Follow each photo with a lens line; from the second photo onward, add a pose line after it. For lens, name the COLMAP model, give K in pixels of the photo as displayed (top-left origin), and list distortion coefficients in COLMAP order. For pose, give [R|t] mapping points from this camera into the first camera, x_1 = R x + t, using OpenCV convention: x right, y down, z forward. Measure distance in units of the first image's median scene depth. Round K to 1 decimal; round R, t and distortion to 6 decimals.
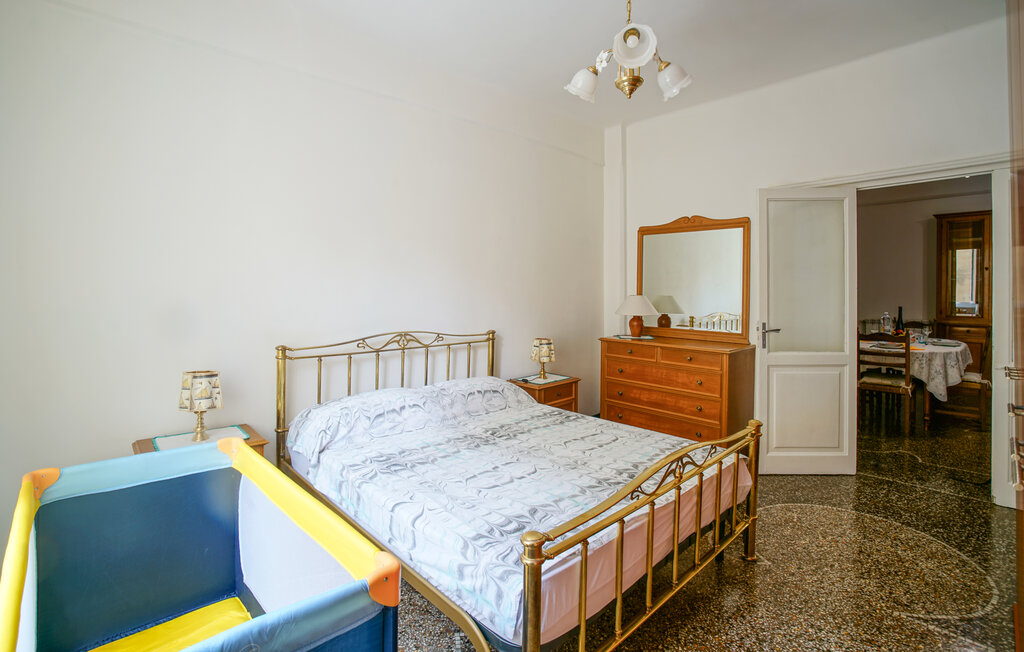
lens RADIAL K [[474.9, 0, 508.9], [0, 474.9, 314.2], [0, 0, 1]] dist [-0.048989, 0.016994]
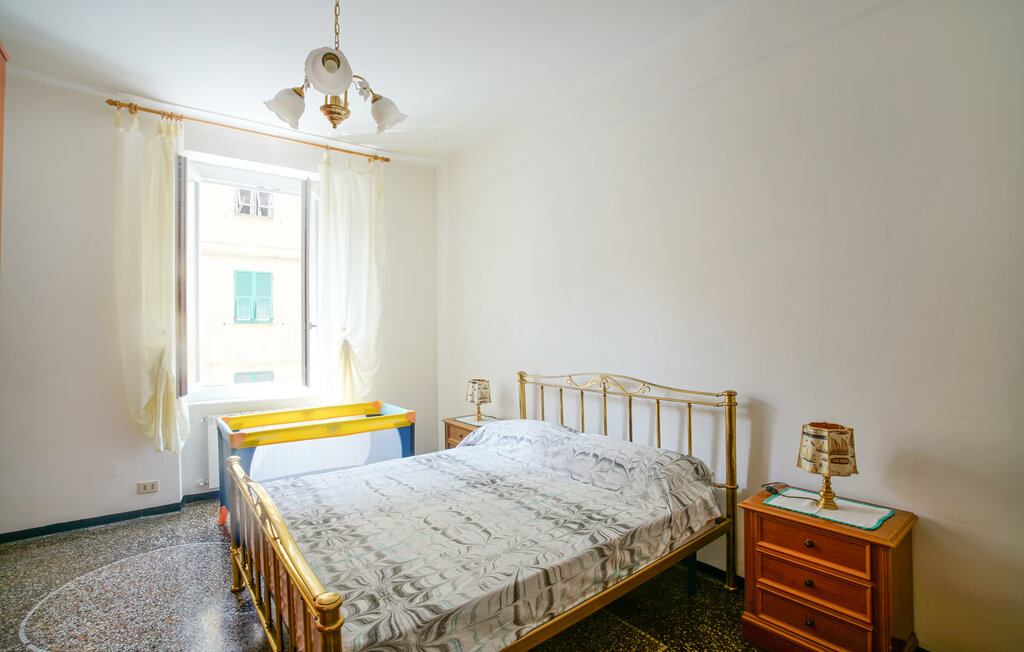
lens RADIAL K [[474.9, 0, 508.9], [0, 474.9, 314.2], [0, 0, 1]] dist [-0.048989, 0.016994]
pose [[-0.102877, -0.029570, -0.994254, 1.072279], [-0.031566, 0.999152, -0.026449, -0.074779], [0.994193, 0.028664, -0.103723, 1.298837]]
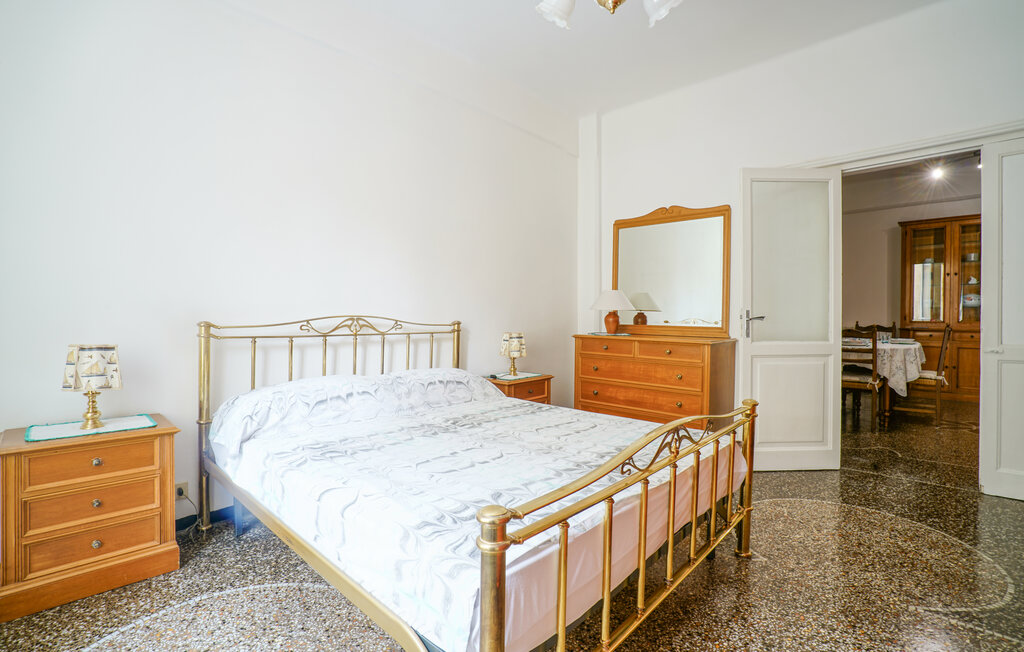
lens RADIAL K [[465.8, 0, 515.4], [0, 465.8, 342.5], [0, 0, 1]] dist [-0.053967, 0.019022]
pose [[0.997430, 0.002085, 0.071623, 0.019427], [-0.002556, 0.999976, 0.006481, 0.117032], [-0.071608, -0.006647, 0.997411, 0.167175]]
